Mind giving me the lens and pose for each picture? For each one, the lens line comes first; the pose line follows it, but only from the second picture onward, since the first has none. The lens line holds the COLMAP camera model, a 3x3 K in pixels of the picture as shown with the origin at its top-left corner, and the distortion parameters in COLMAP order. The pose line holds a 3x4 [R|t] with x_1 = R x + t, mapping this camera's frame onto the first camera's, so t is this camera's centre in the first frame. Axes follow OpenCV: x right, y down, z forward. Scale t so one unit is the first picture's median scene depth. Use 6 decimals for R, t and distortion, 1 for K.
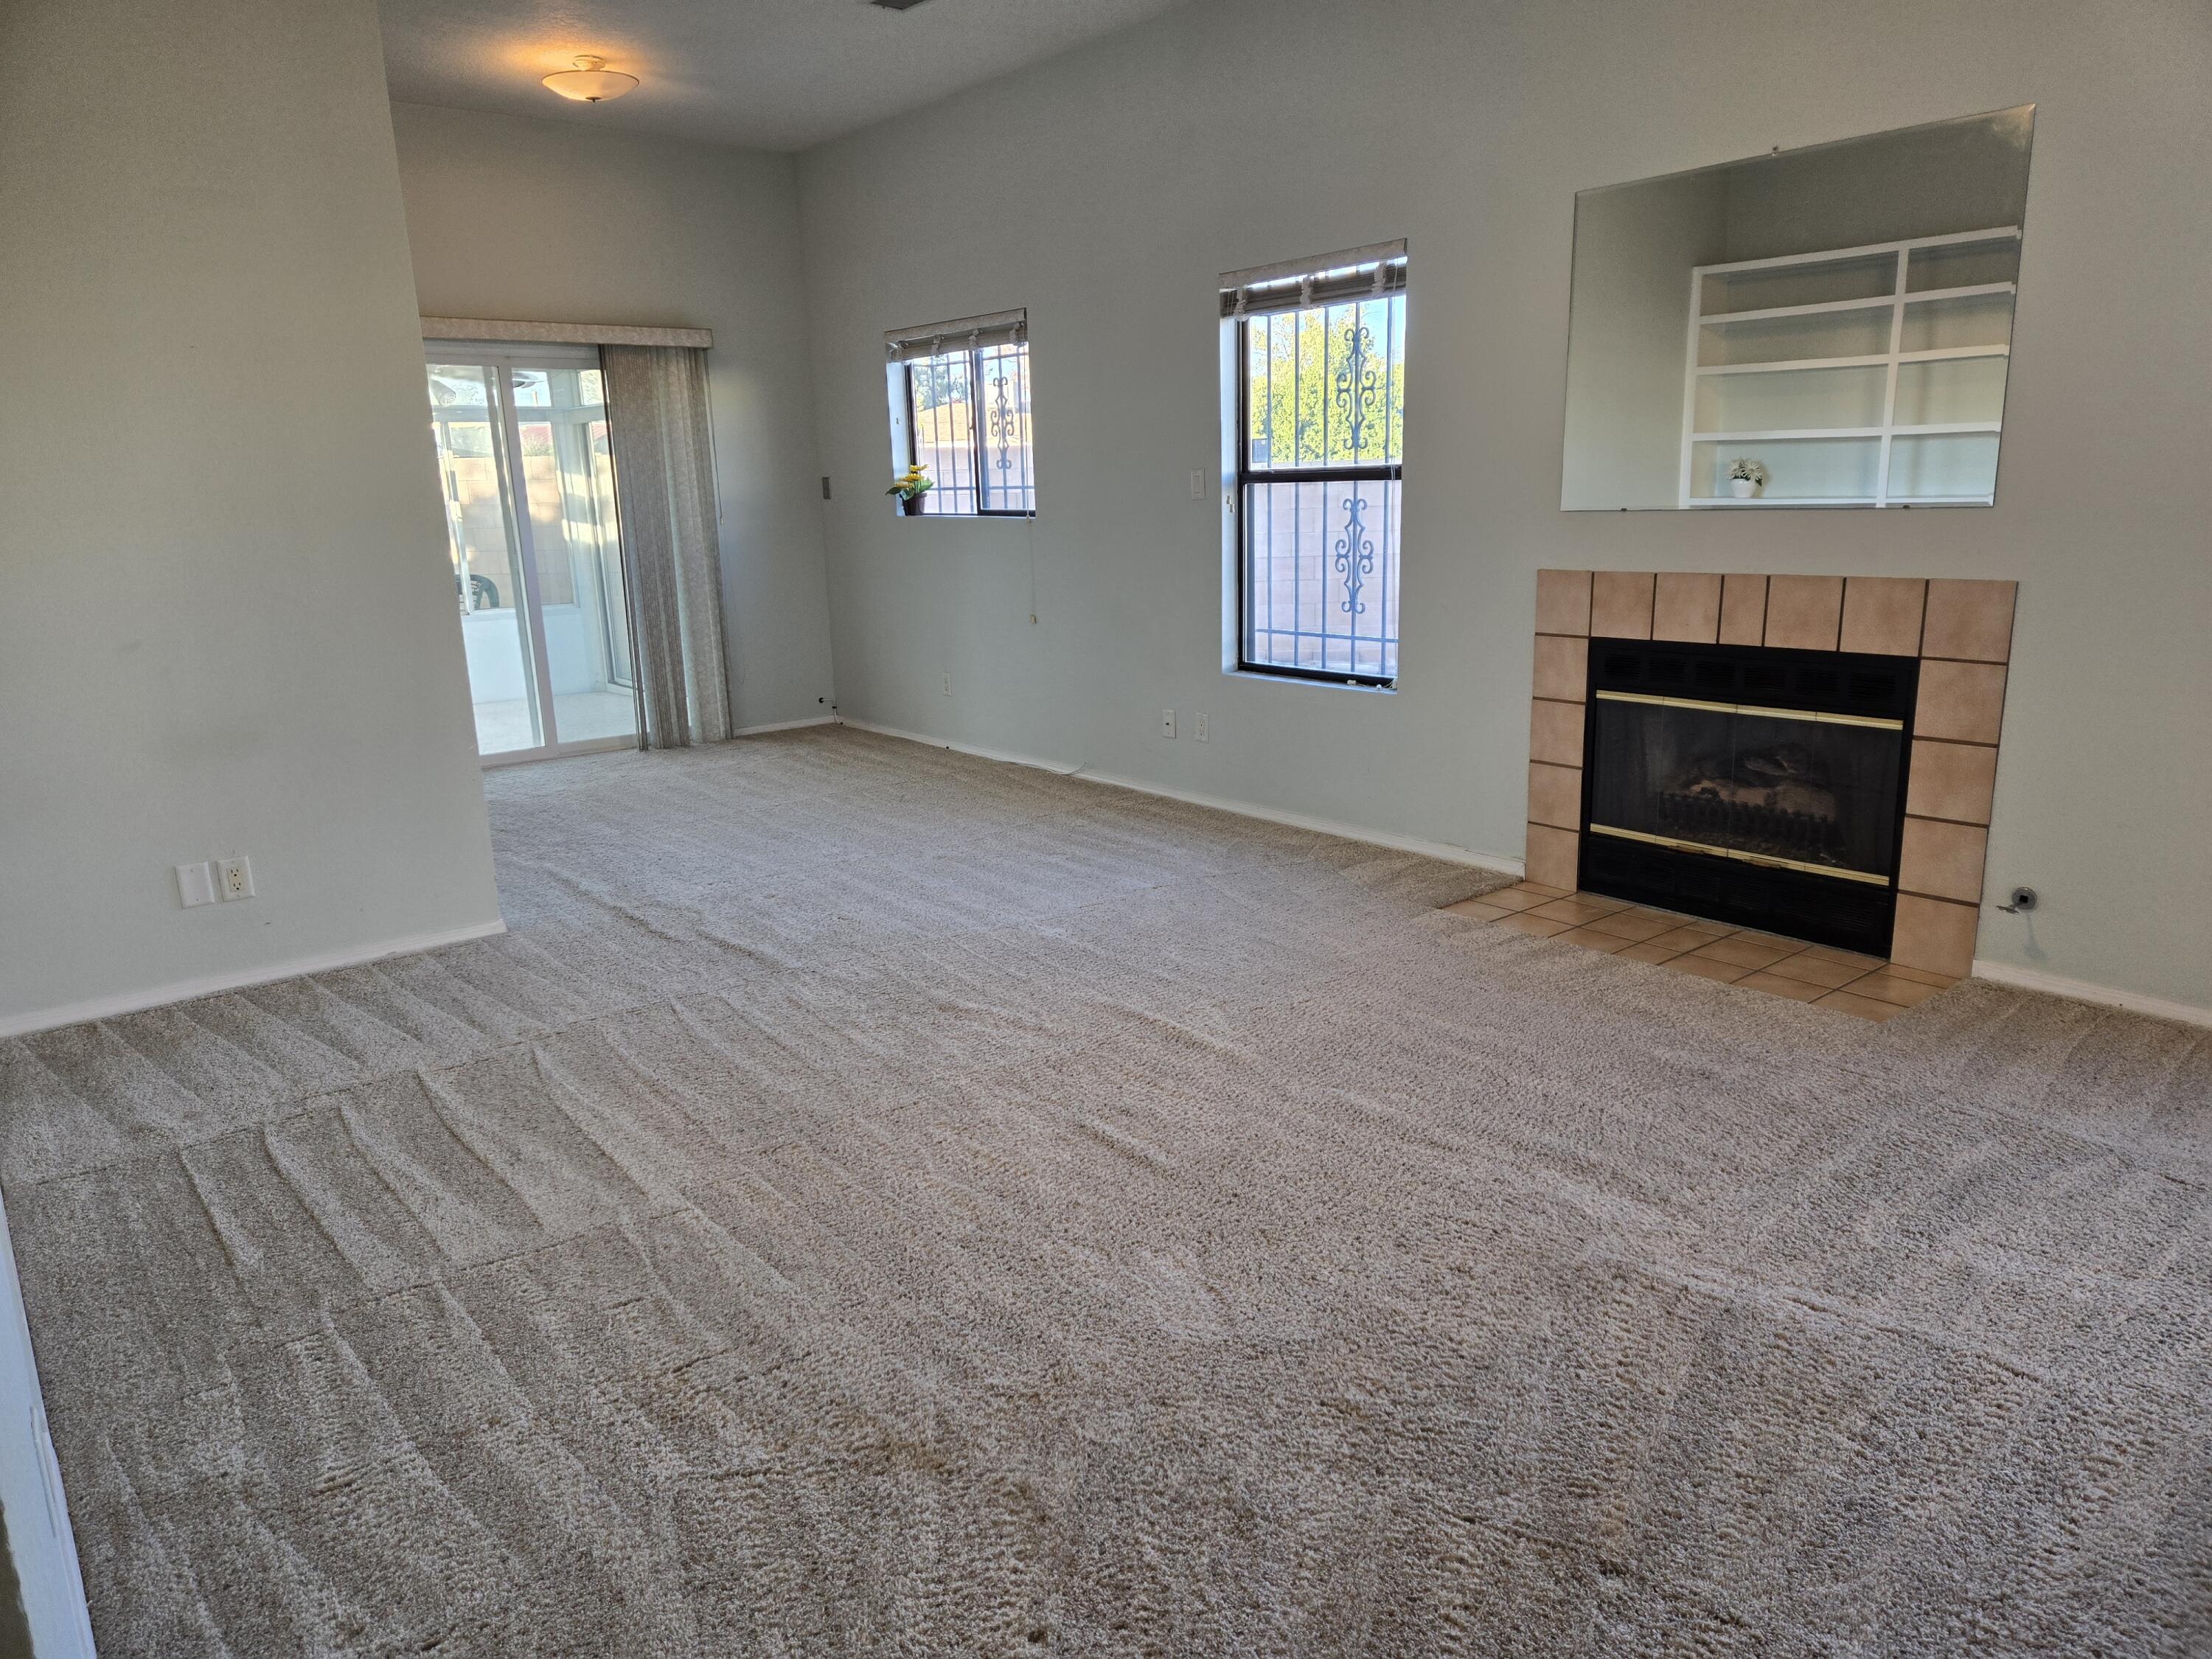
lens RADIAL K [[1466.0, 0, 1126.9], [0, 1466.0, 812.3], [0, 0, 1]] dist [0.095033, -0.086379]
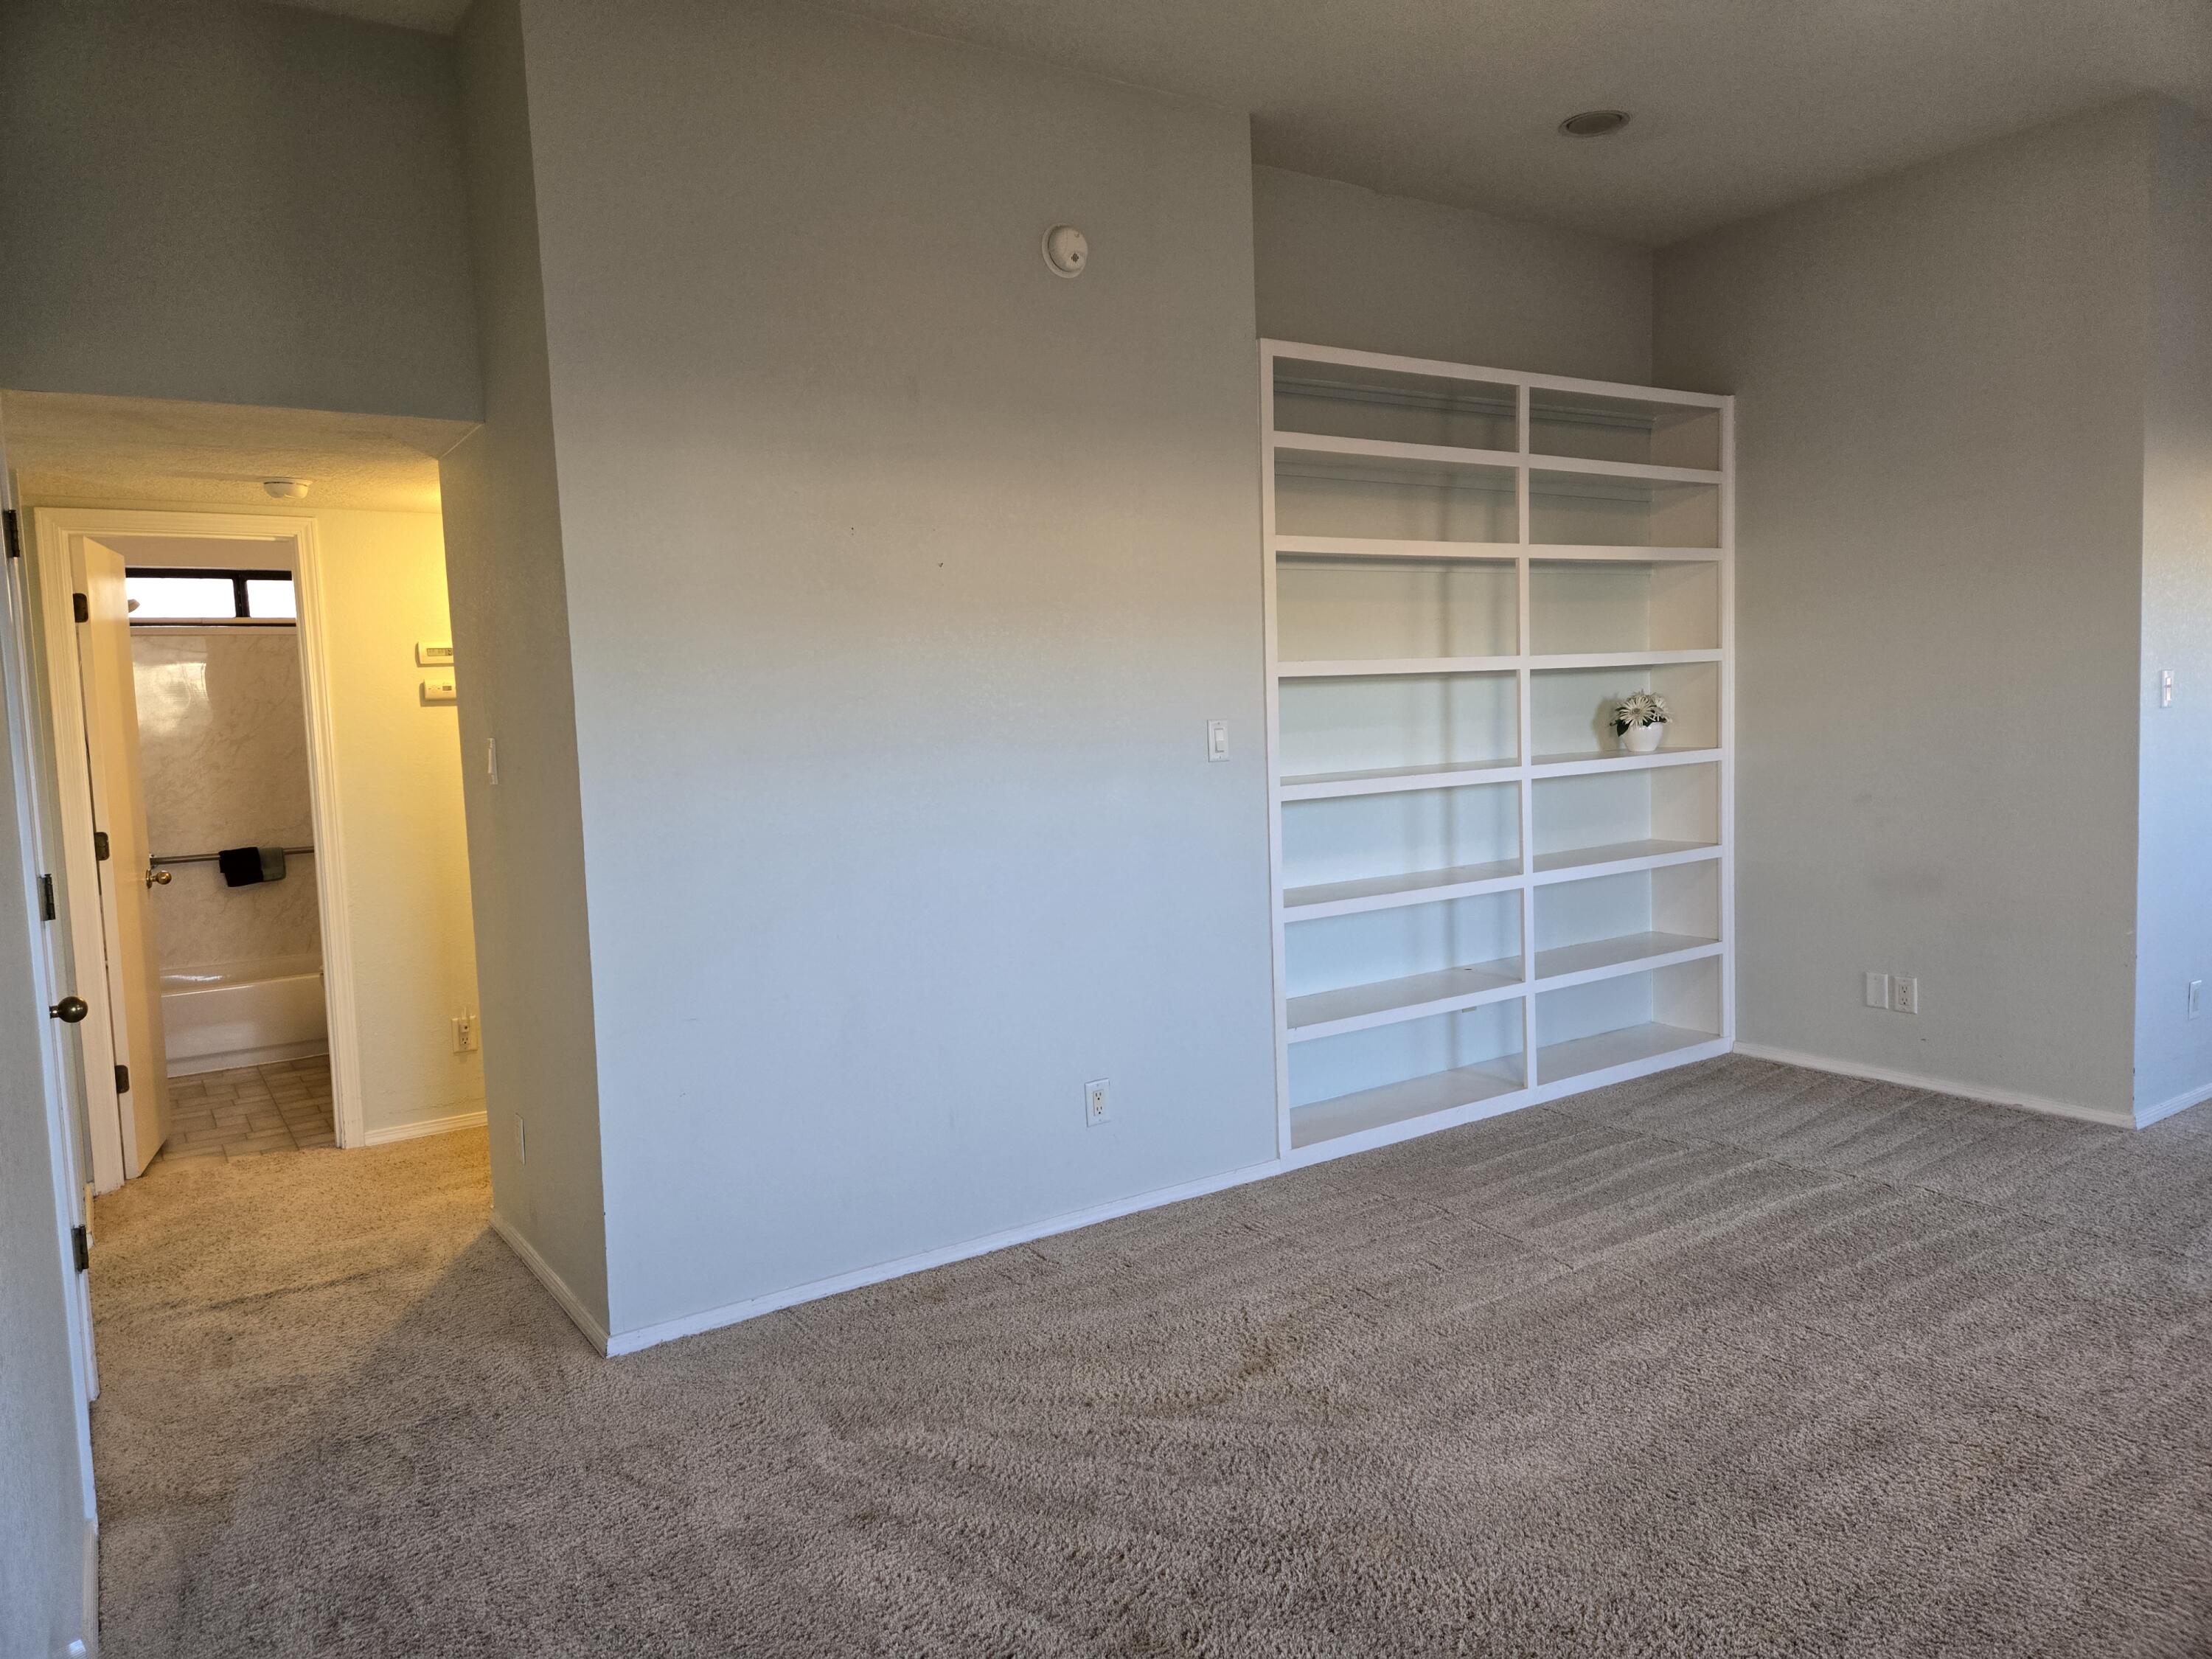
lens RADIAL K [[1478.5, 0, 1115.6], [0, 1478.5, 824.6], [0, 0, 1]] dist [0.082710, -0.071288]
pose [[-0.076776, 0.116737, -0.990191, 0.698840], [-0.180744, 0.975038, 0.128965, -0.142825], [0.980529, 0.188872, -0.053760, 0.450345]]
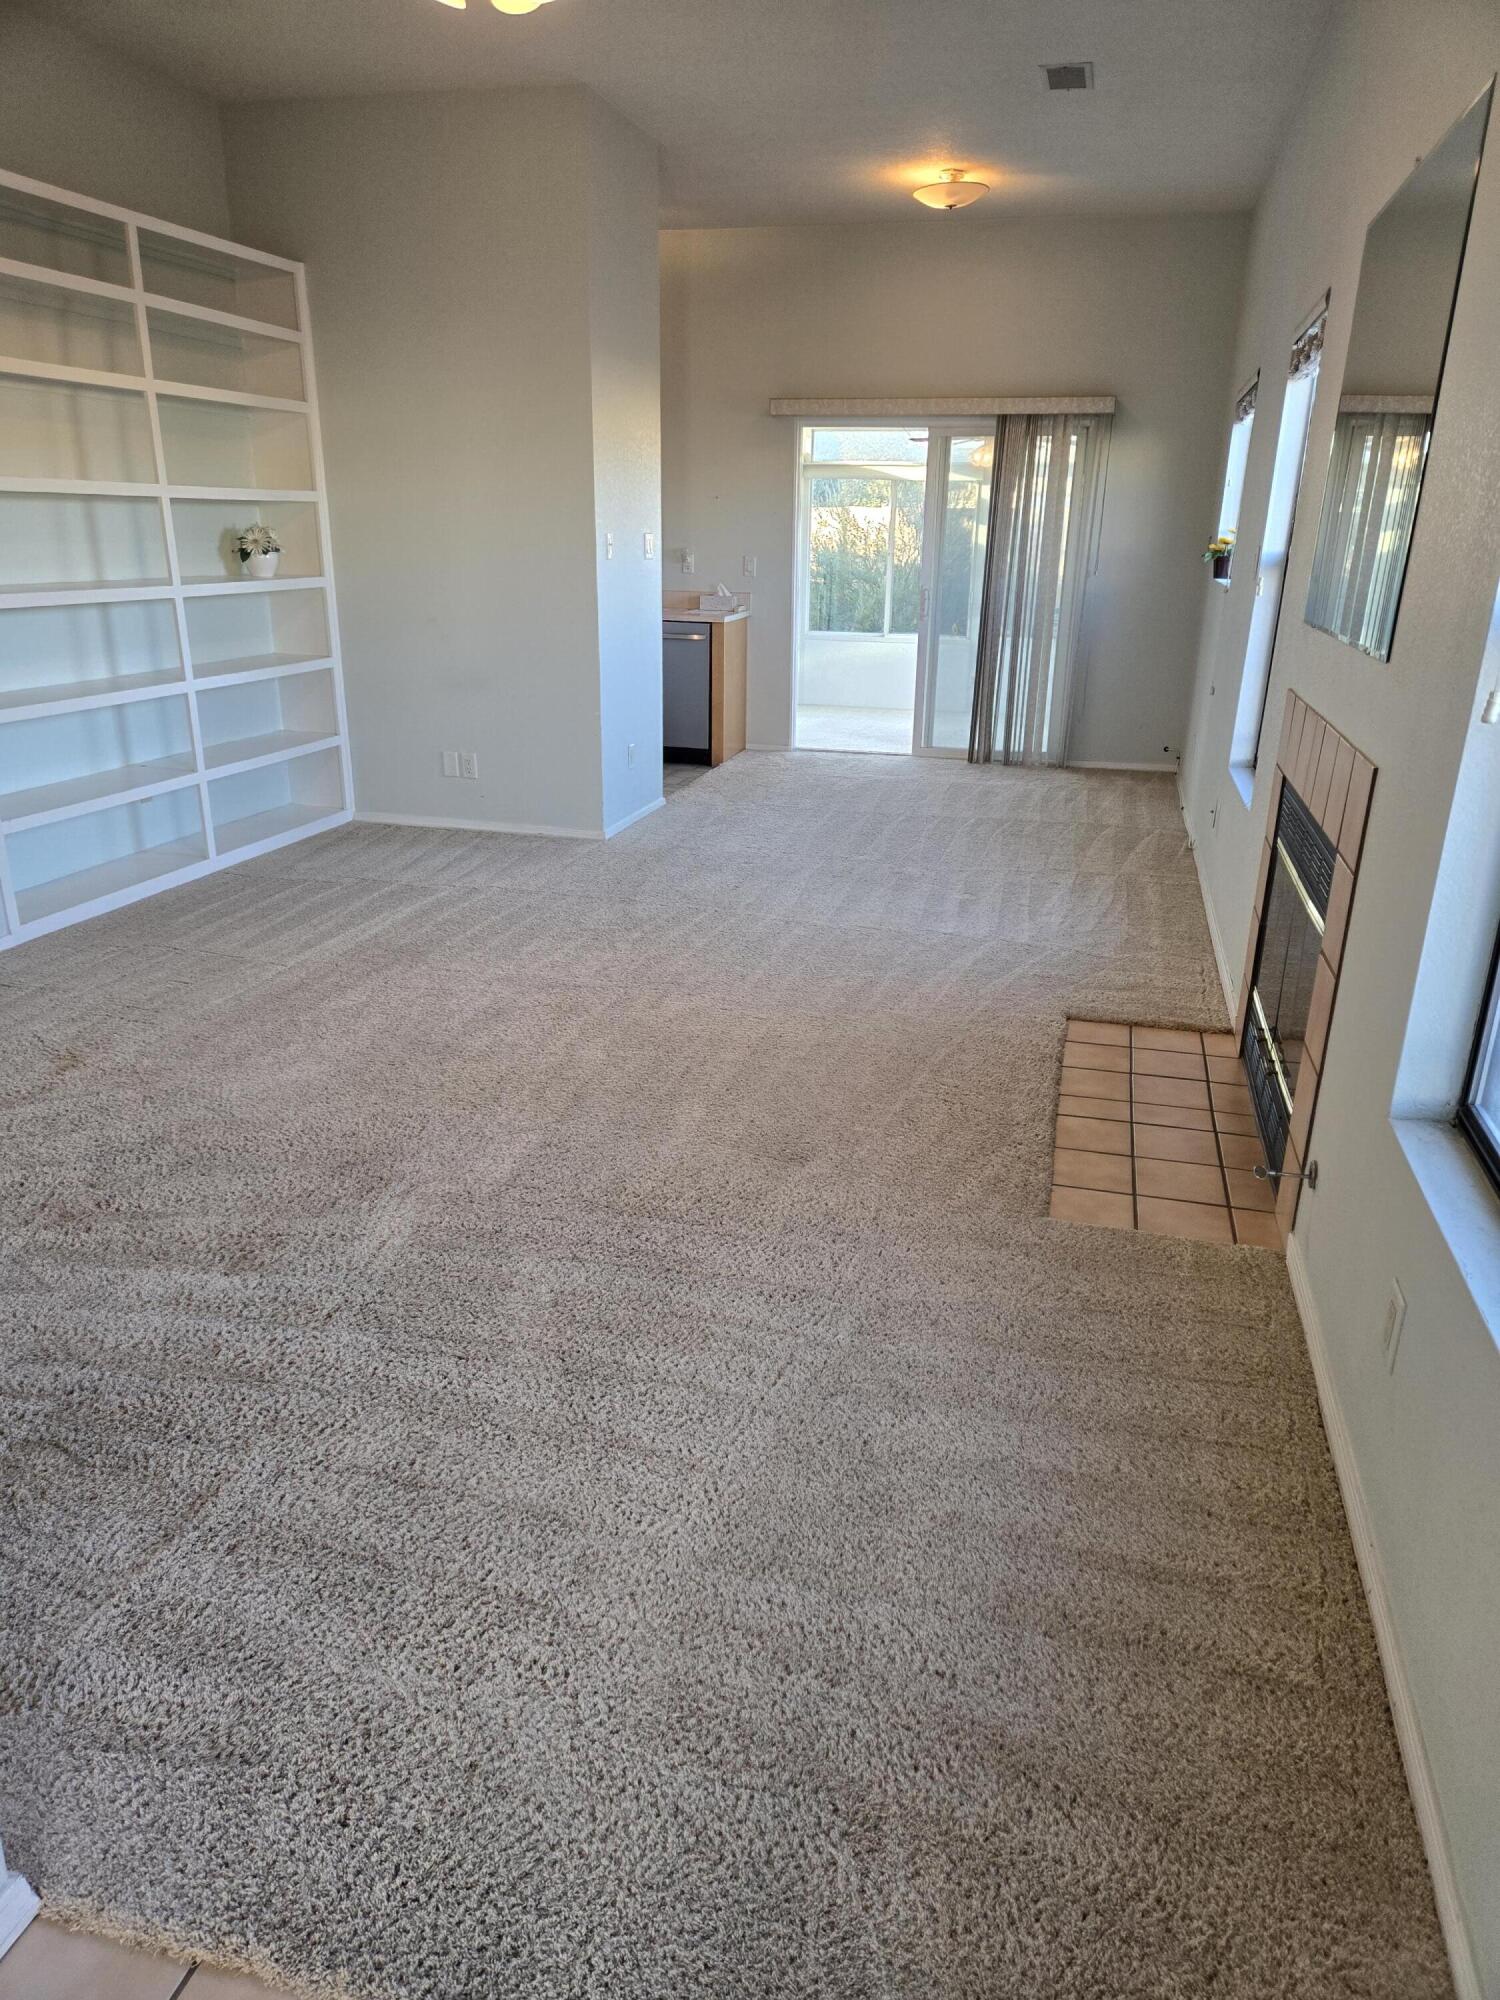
lens RADIAL K [[1330.4, 0, 756.7], [0, 1330.4, 1015.3], [0, 0, 1]] dist [0.077272, -0.069890]
pose [[0.599101, 0.315800, -0.735764, 0.898260], [-0.214218, 0.948652, 0.232746, -0.122115], [0.771485, 0.018175, 0.635988, 0.307385]]
